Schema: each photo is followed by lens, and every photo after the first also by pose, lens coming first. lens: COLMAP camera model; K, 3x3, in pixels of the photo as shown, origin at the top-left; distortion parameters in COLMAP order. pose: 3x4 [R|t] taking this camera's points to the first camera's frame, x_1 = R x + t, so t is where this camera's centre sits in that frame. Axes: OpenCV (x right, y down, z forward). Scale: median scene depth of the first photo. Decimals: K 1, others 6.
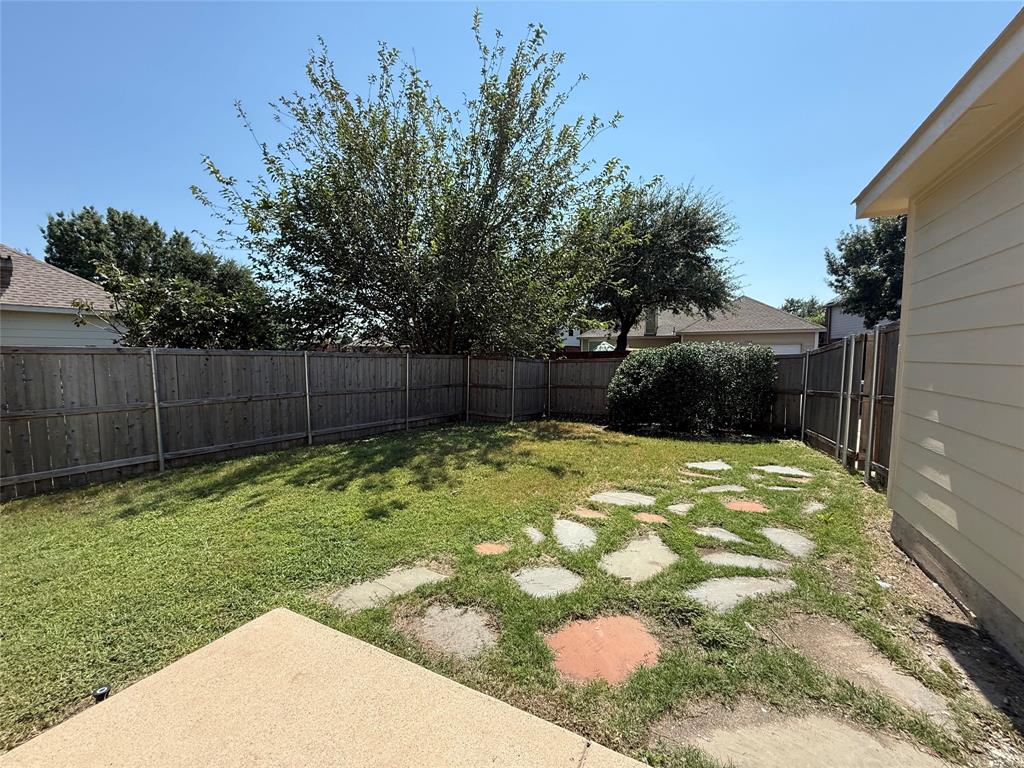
lens RADIAL K [[417.7, 0, 512.0], [0, 417.7, 384.0], [0, 0, 1]] dist [-0.000577, -0.000039]
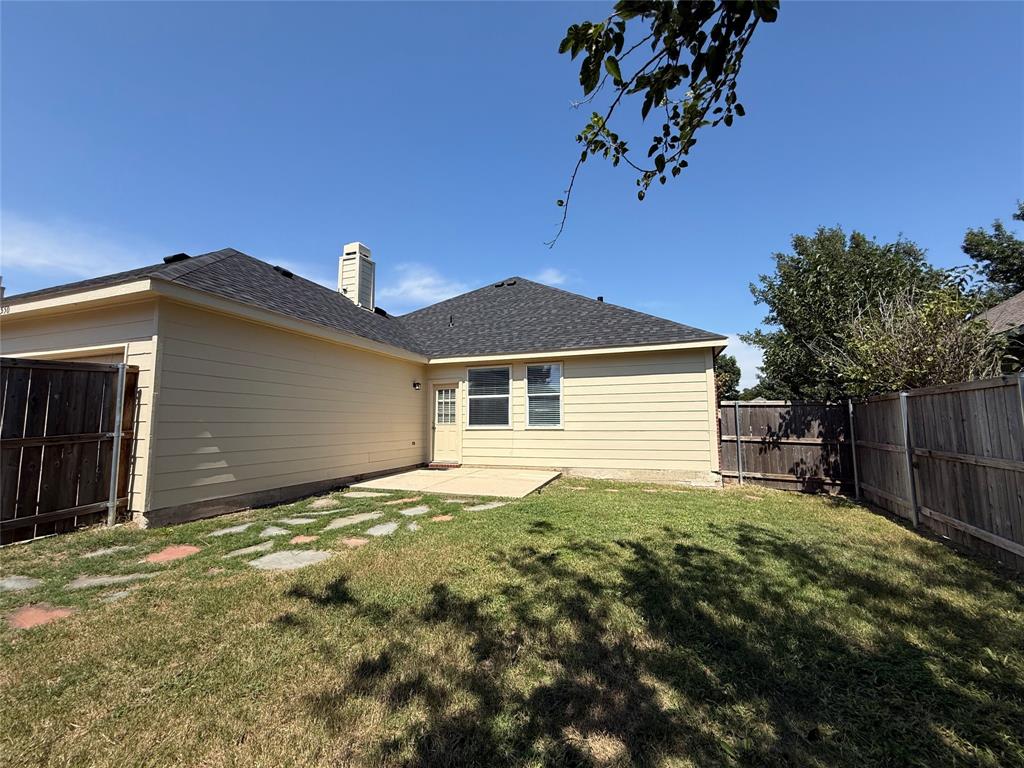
lens RADIAL K [[417.7, 0, 512.0], [0, 417.7, 384.0], [0, 0, 1]] dist [-0.000577, -0.000039]
pose [[-0.991314, -0.011291, -0.131034, -0.050702], [-0.007639, 0.999569, -0.028334, -0.054606], [0.131297, -0.027086, -0.990973, 1.619956]]
